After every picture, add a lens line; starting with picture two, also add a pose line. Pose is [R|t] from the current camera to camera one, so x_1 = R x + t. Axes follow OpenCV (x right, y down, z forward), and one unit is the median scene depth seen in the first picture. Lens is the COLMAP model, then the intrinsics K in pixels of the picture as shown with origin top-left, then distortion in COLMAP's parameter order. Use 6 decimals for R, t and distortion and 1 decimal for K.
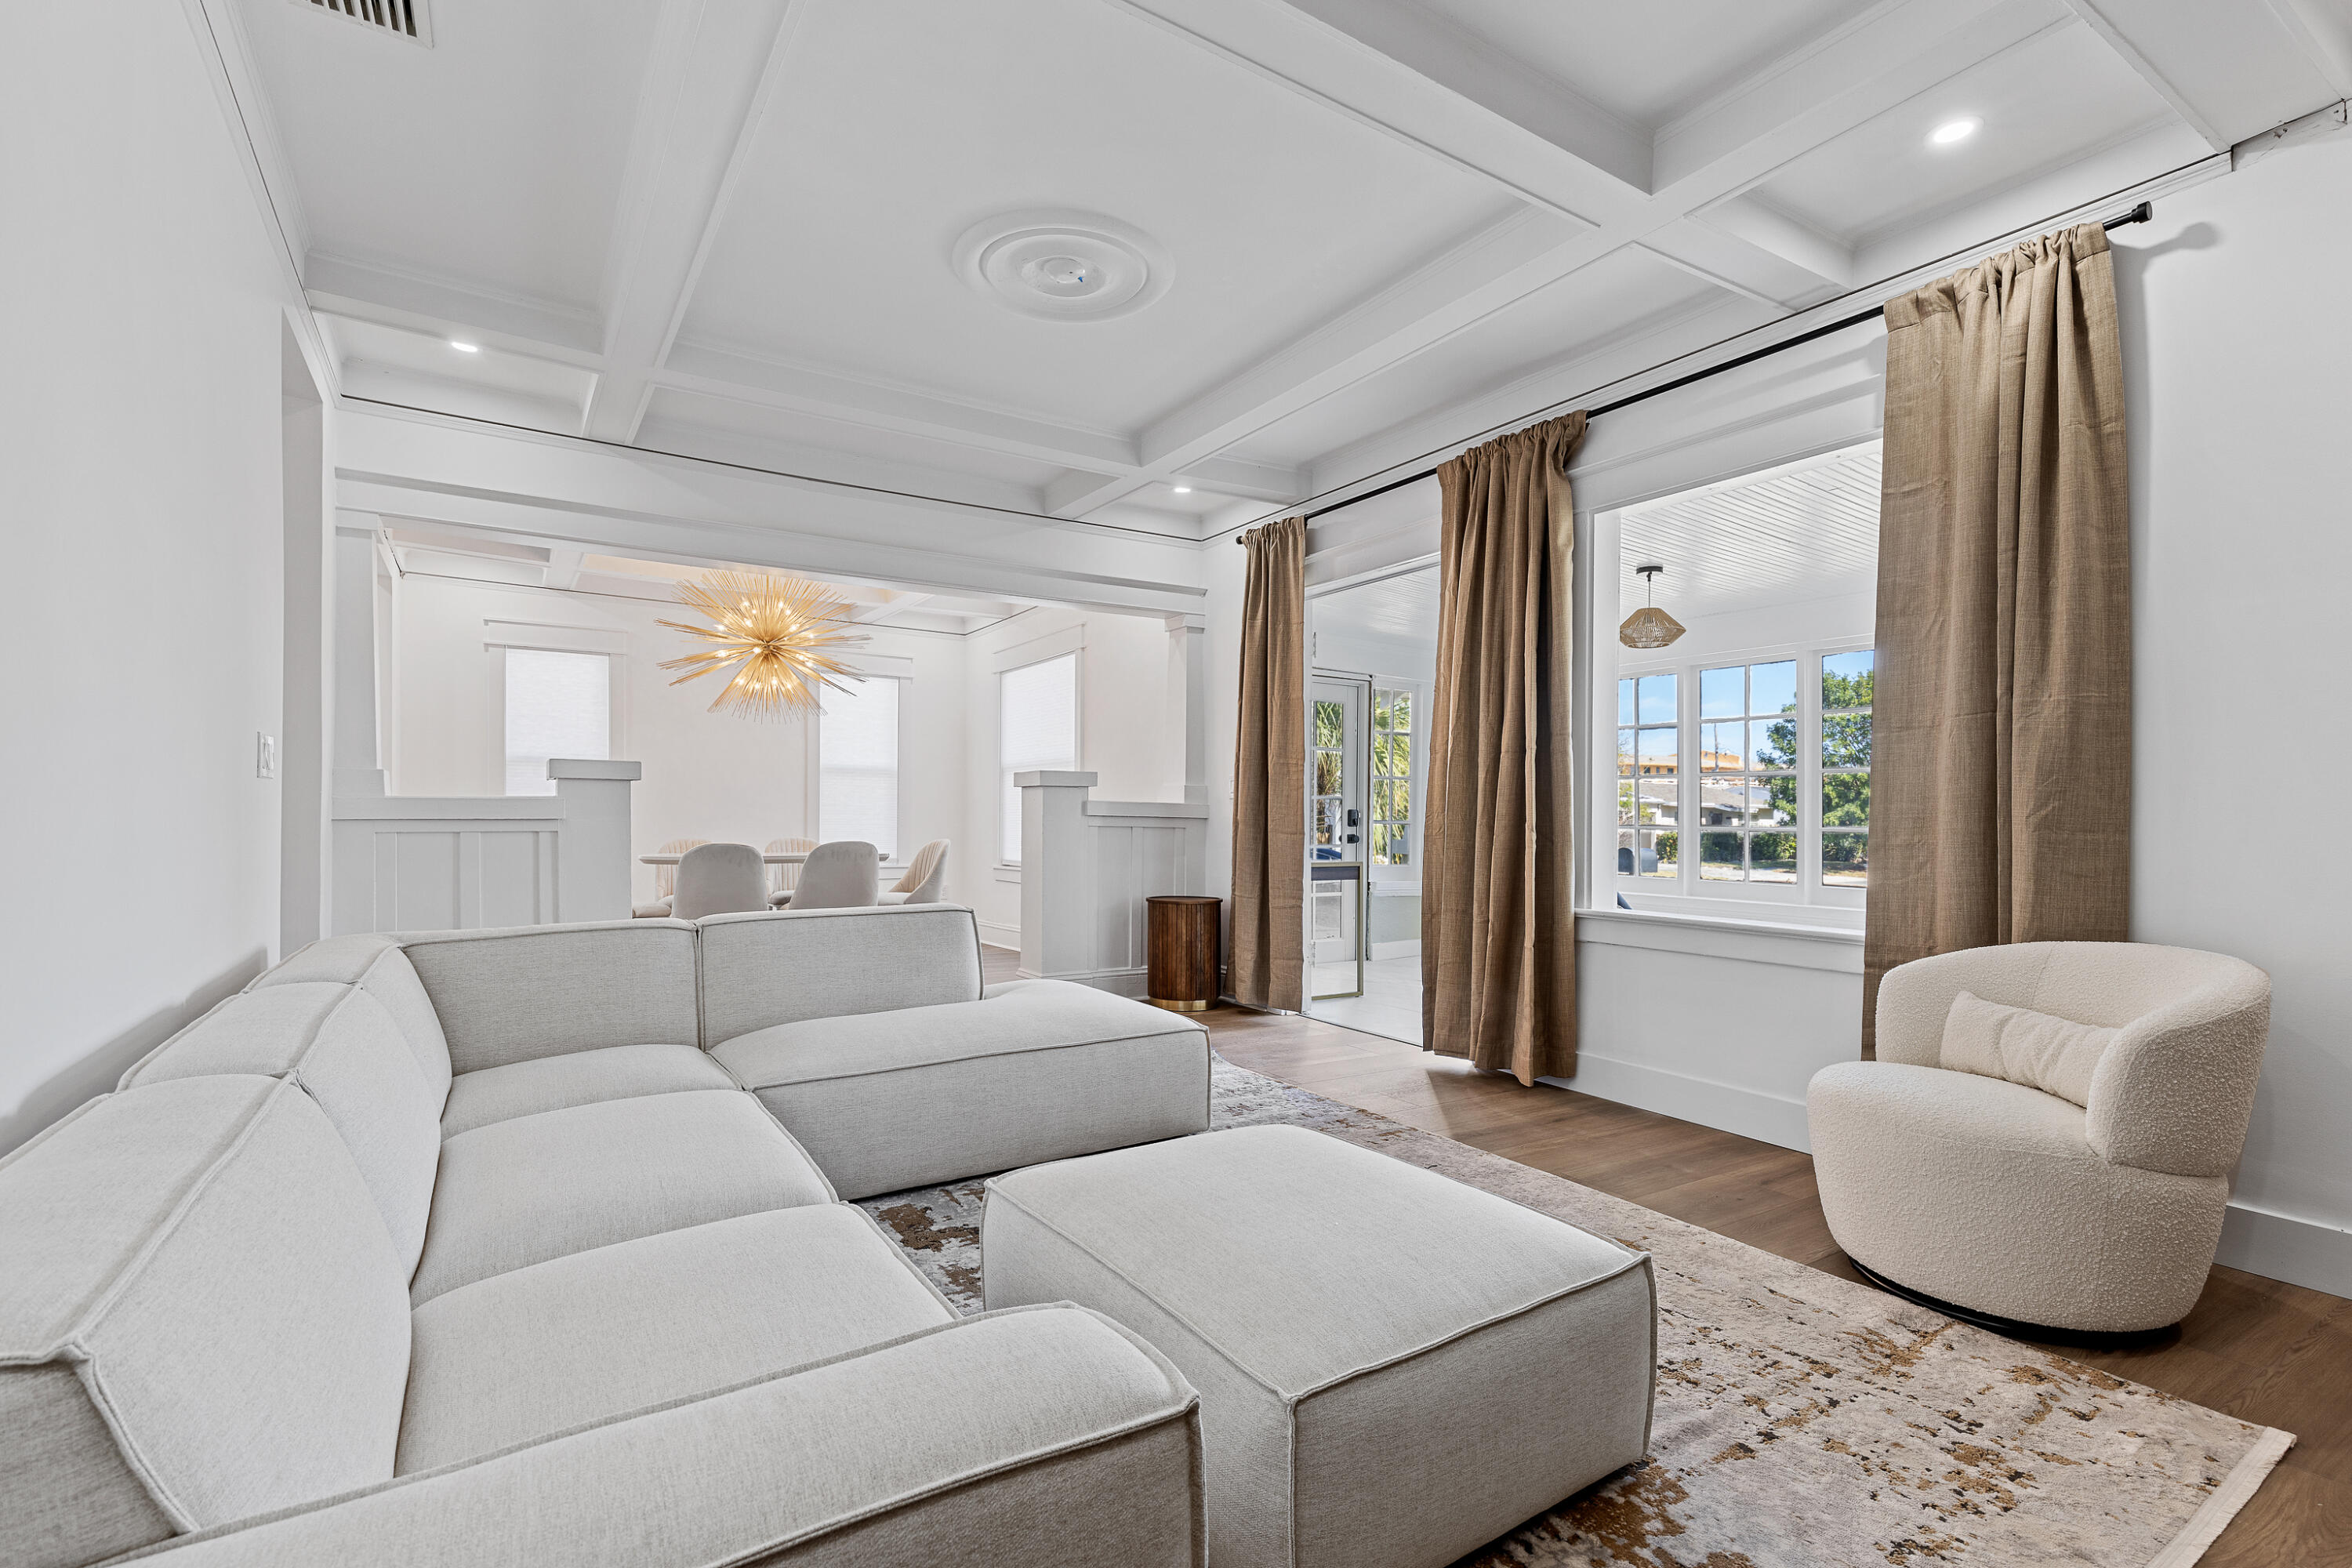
lens RADIAL K [[1054.5, 0, 1179.7], [0, 1054.5, 821.7], [0, 0, 1]] dist [0.000726, 0.000187]
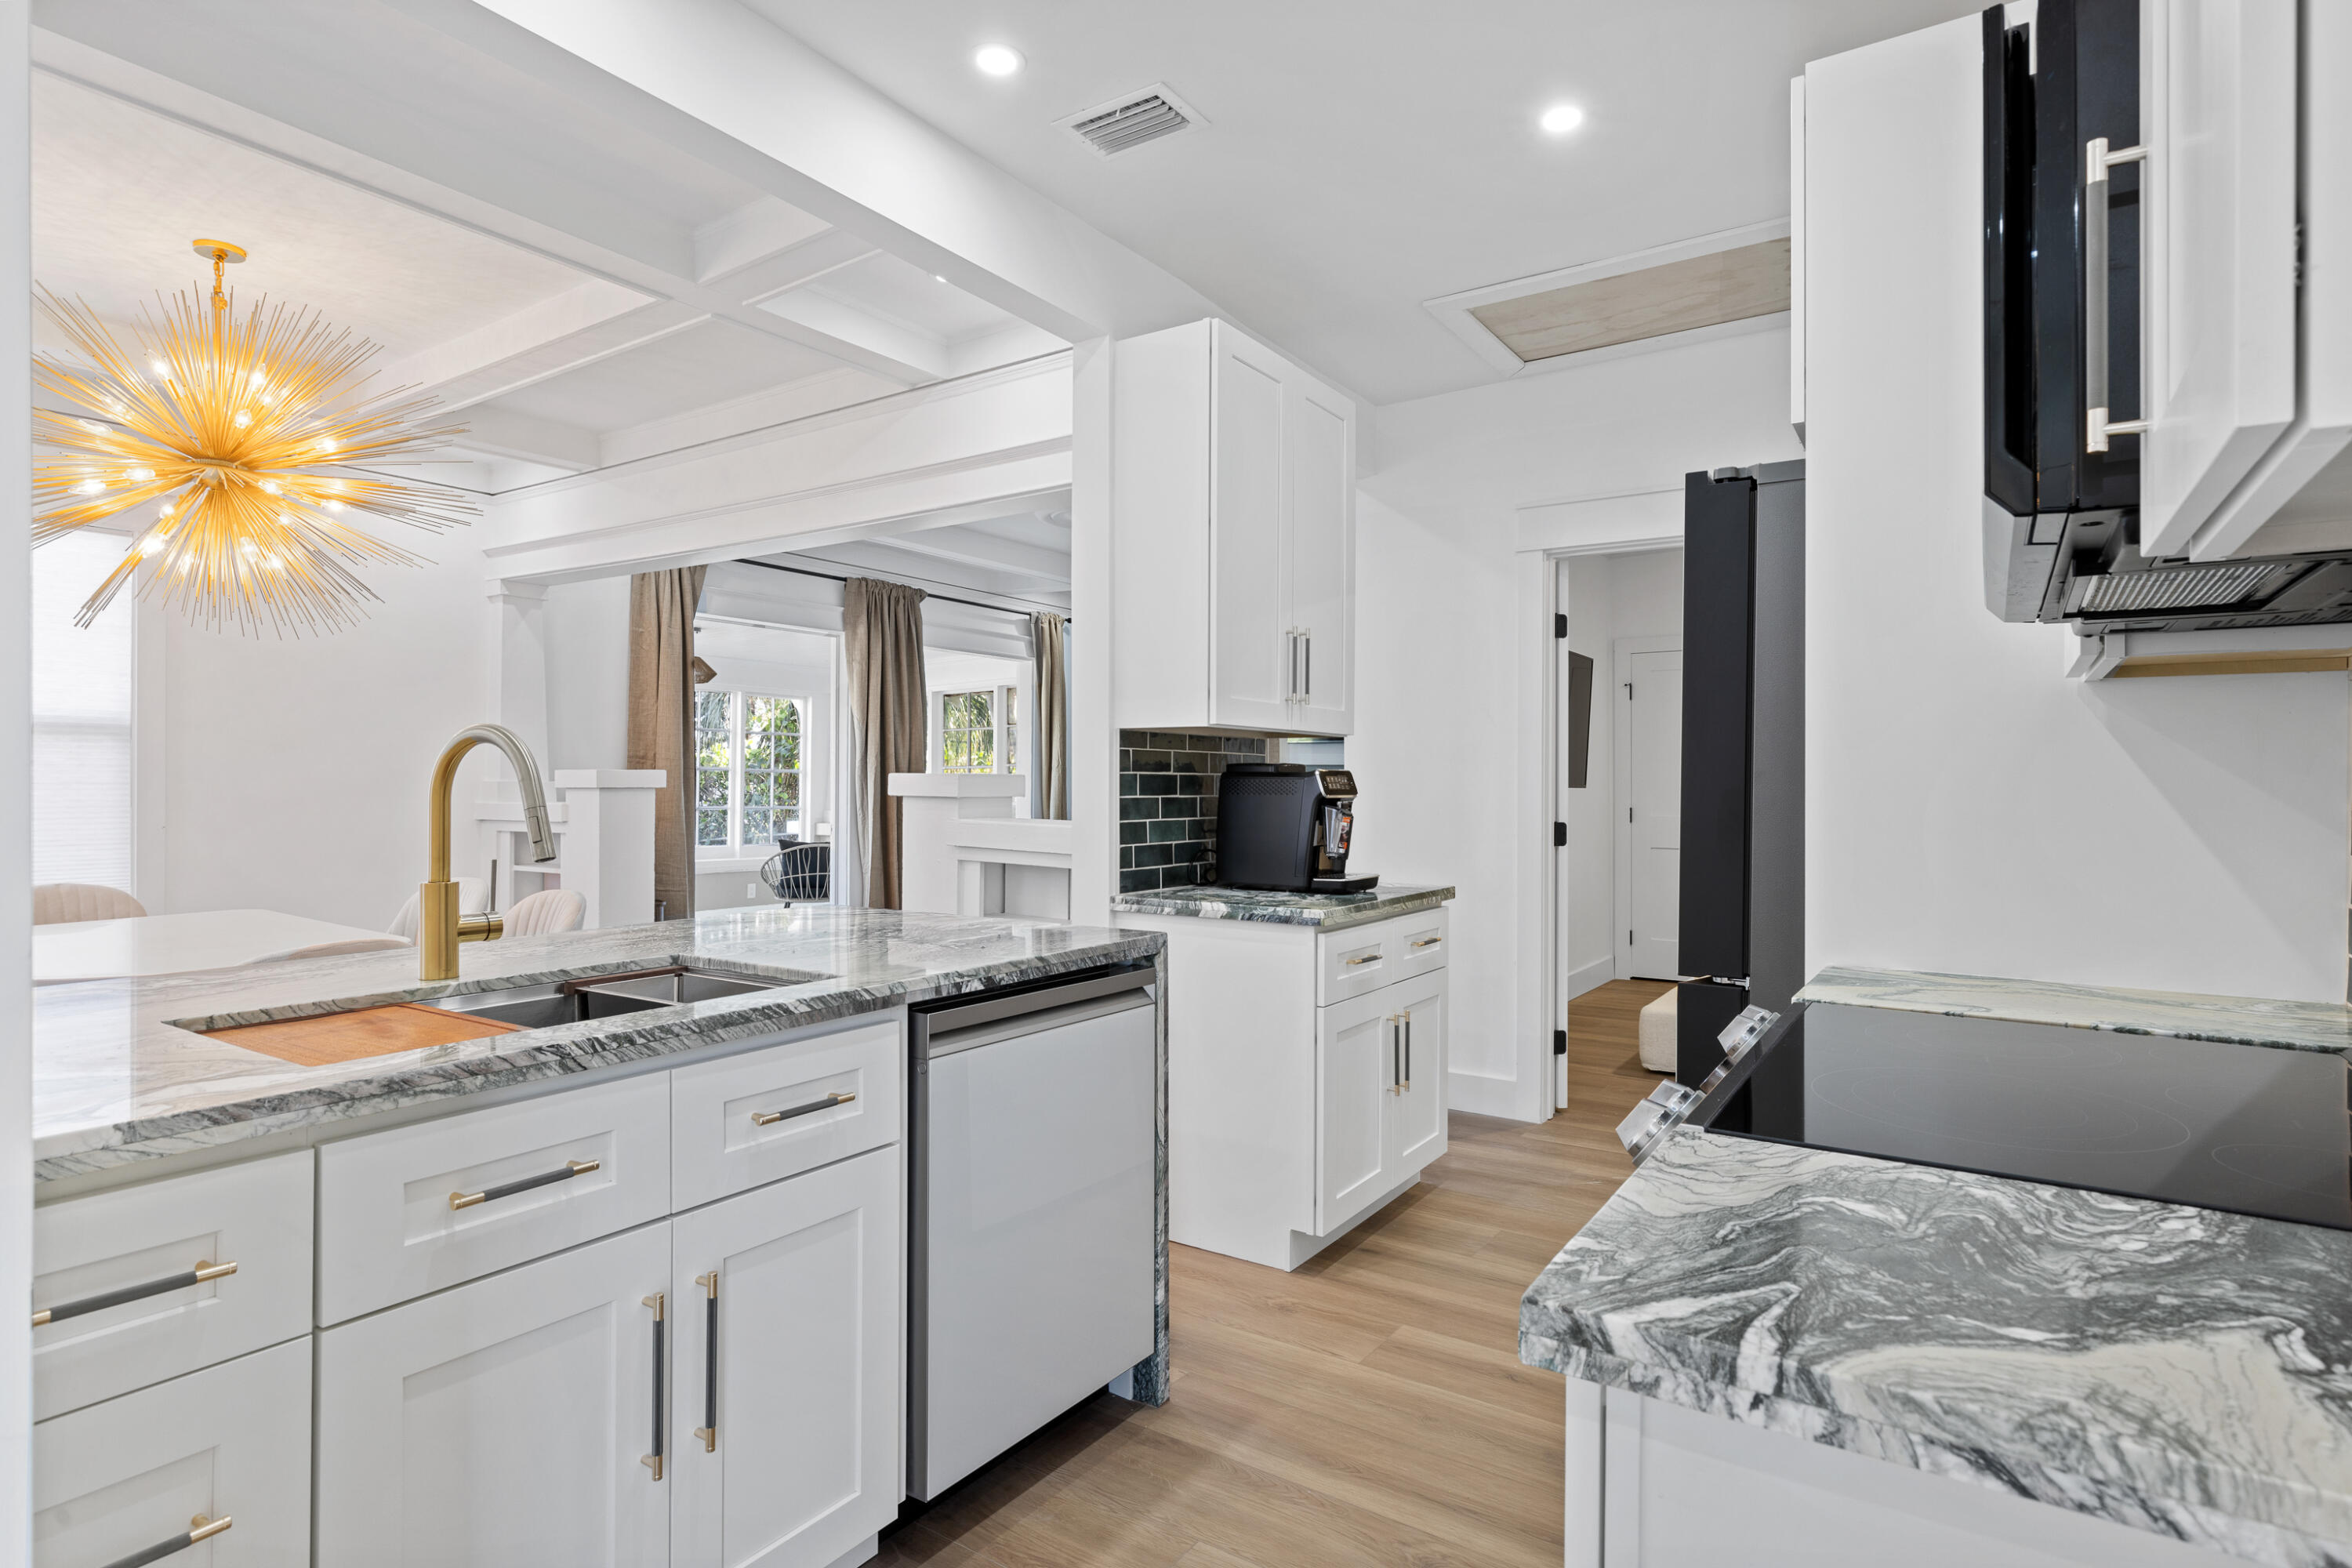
lens RADIAL K [[1200.4, 0, 1176.0], [0, 1200.4, 784.0], [0, 0, 1]] dist [0.001511, -0.000356]
pose [[-0.392133, -0.010119, 0.919853, -1.265357], [-0.002462, 0.999947, 0.009950, -0.048965], [-0.919905, 0.001637, -0.392138, 1.025491]]
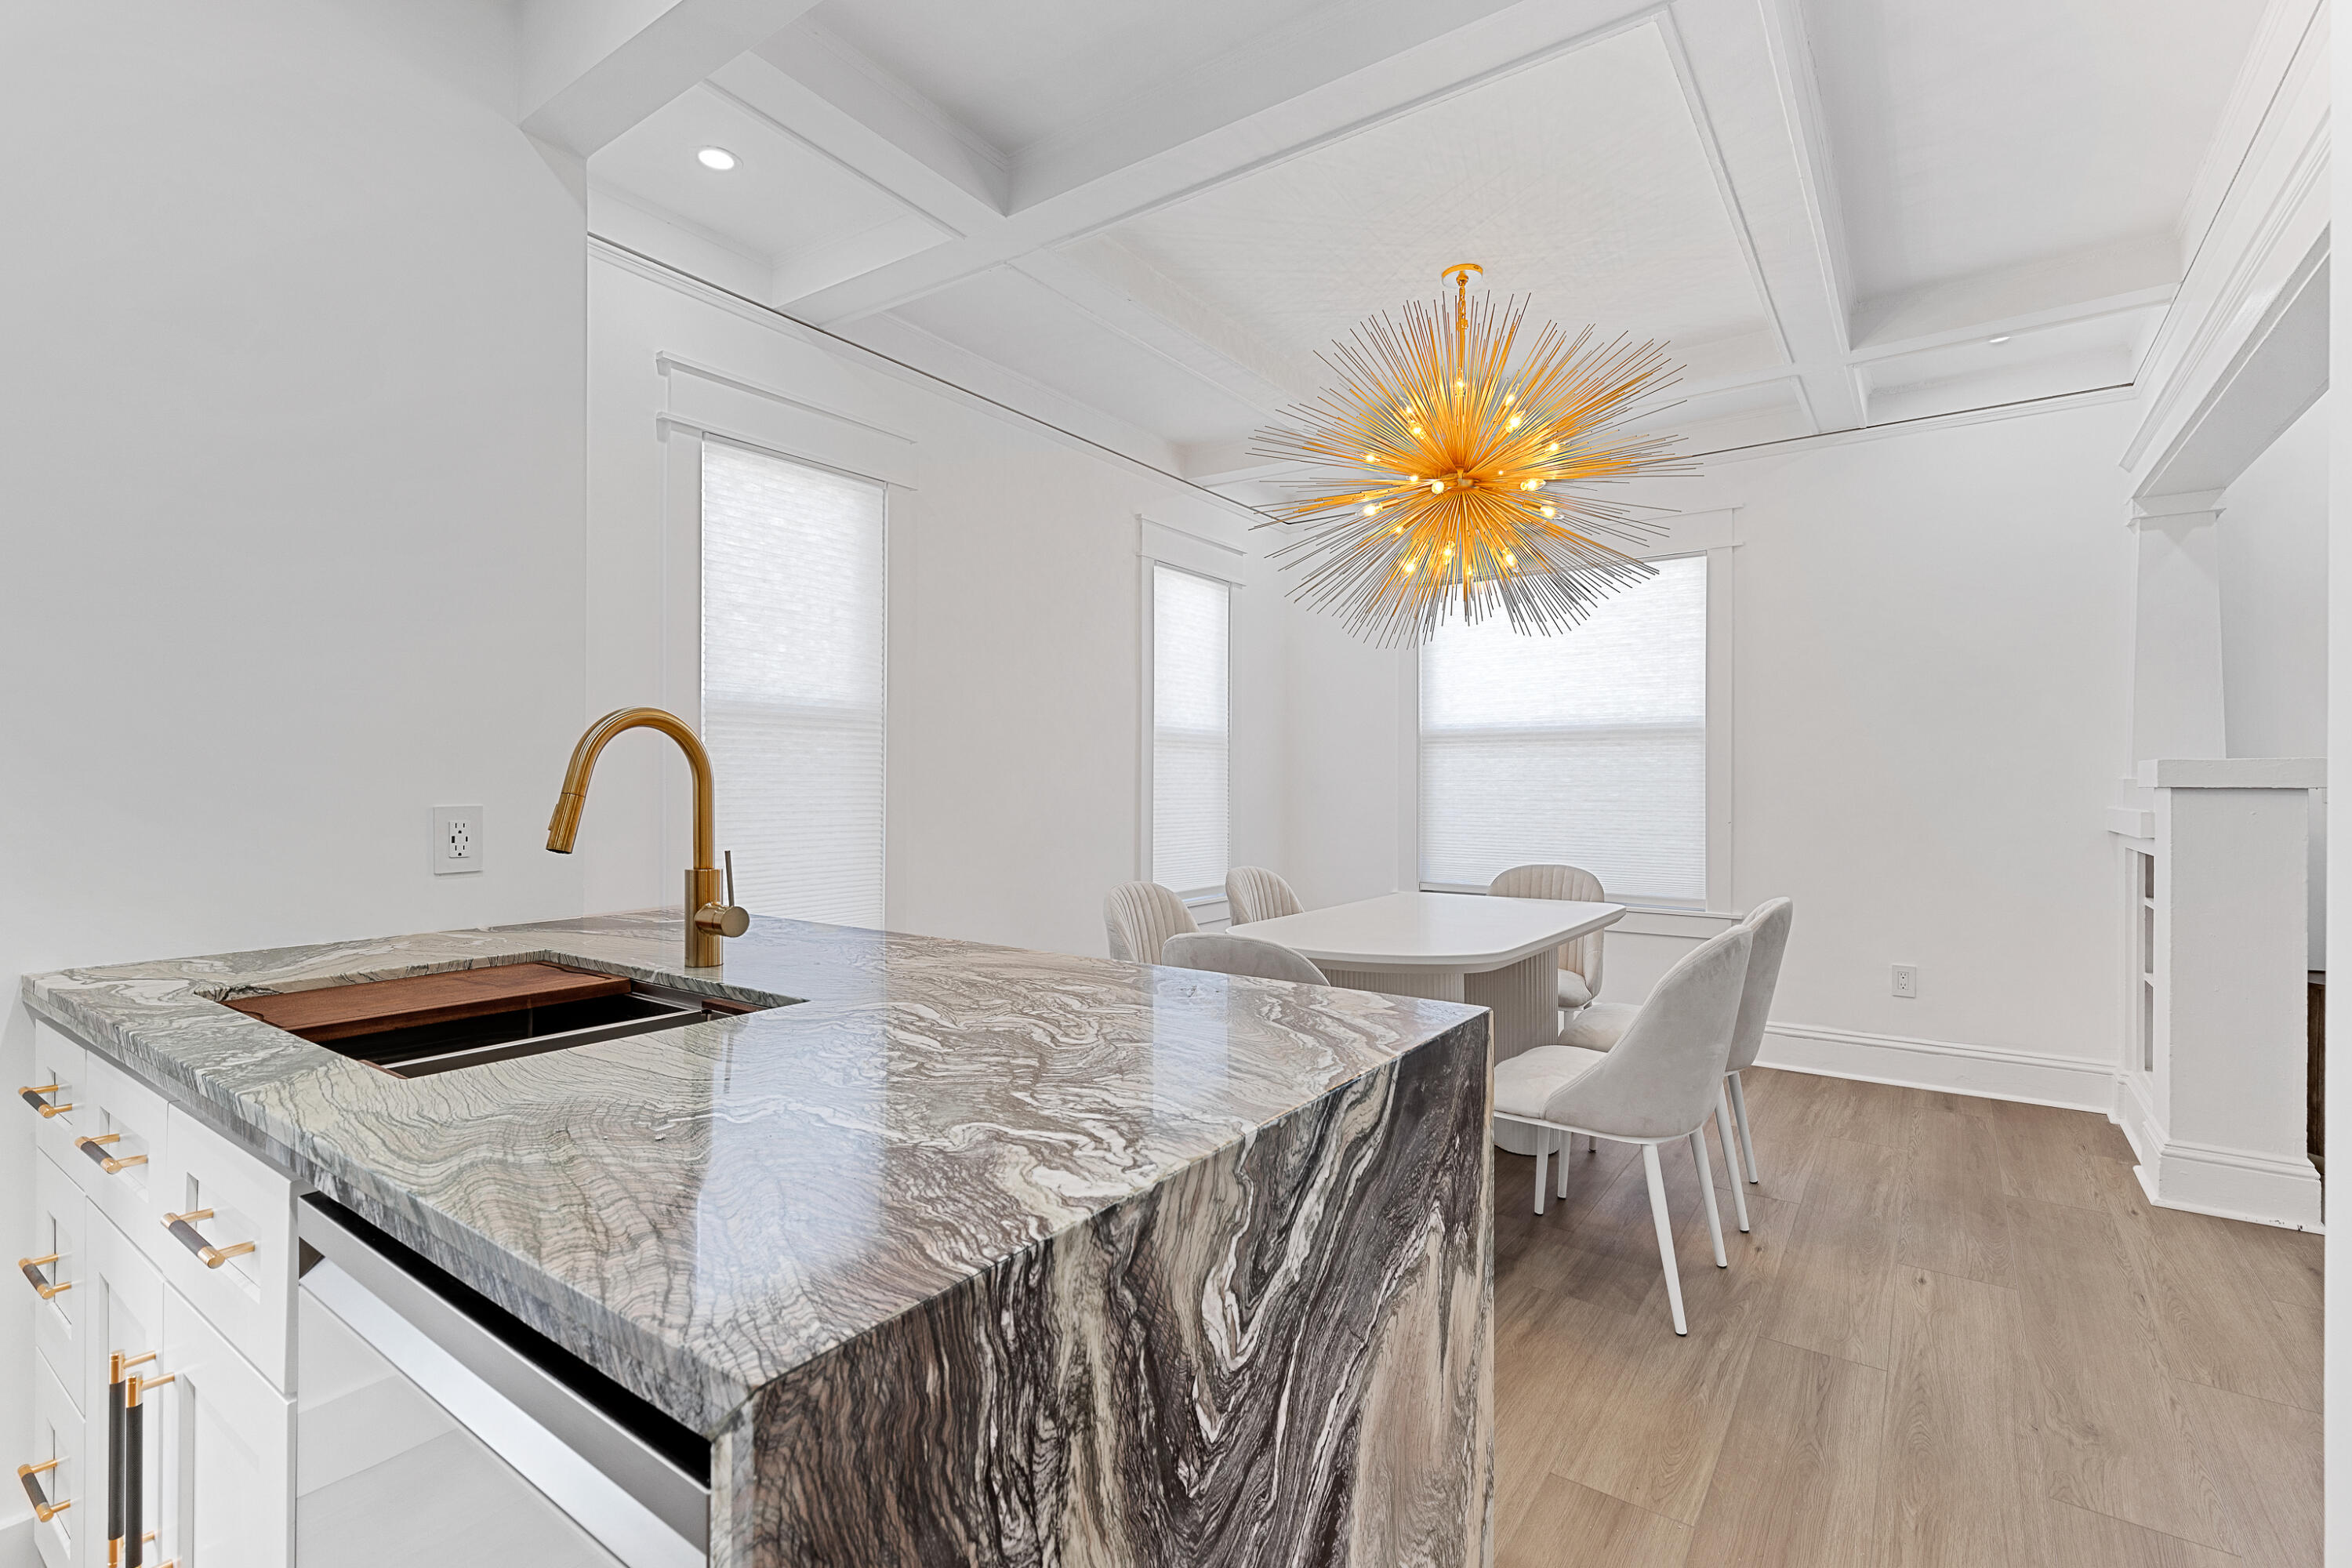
lens RADIAL K [[1058.3, 0, 1183.8], [0, 1058.3, 782.4], [0, 0, 1]] dist [0.004657, 0.000450]
pose [[0.927695, -0.005072, 0.373304, -0.849487], [0.005562, 0.999985, -0.000235, -0.040763], [-0.373297, 0.002294, 0.927709, 0.751815]]
